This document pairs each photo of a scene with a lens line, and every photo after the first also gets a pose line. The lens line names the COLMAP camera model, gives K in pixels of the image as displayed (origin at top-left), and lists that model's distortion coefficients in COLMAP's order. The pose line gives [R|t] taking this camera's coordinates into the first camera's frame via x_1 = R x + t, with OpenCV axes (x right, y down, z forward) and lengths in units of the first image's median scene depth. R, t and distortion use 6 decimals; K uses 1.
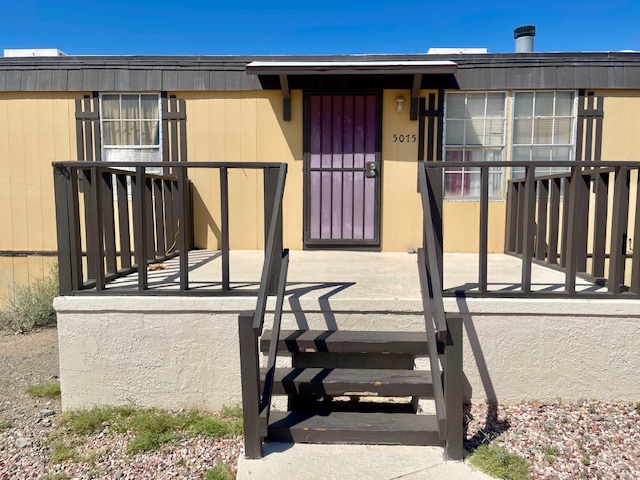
lens RADIAL K [[503.2, 0, 329.1], [0, 503.2, 273.1], [0, 0, 1]] dist [0.045621, -0.026019]
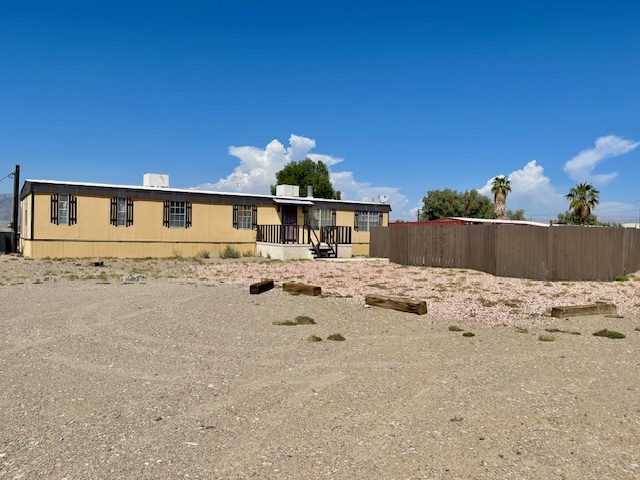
lens RADIAL K [[503.2, 0, 322.5], [0, 503.2, 241.4], [0, 0, 1]] dist [0.045621, -0.026019]
pose [[0.828315, 0.004260, 0.560246, -2.246925], [0.061051, 0.993330, -0.097816, 0.408145], [-0.556926, 0.115225, 0.822531, -2.828431]]
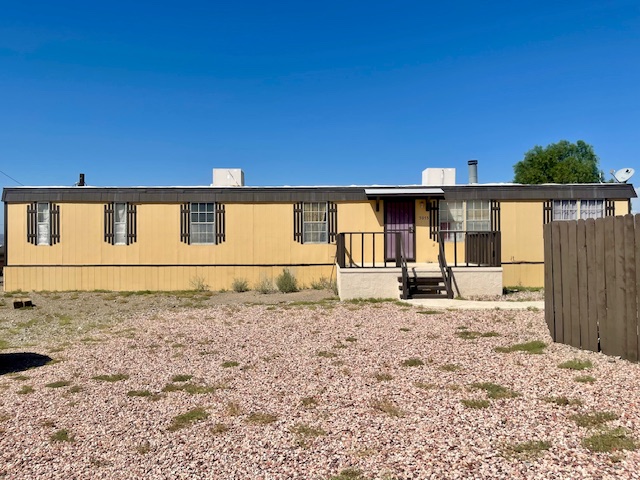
lens RADIAL K [[503.2, 0, 325.9], [0, 503.2, 255.2], [0, 0, 1]] dist [0.045621, -0.026019]
pose [[0.999515, -0.011193, 0.029054, -0.419709], [0.014565, 0.992839, -0.118565, 0.211985], [-0.027519, 0.118931, 0.992521, -1.478708]]
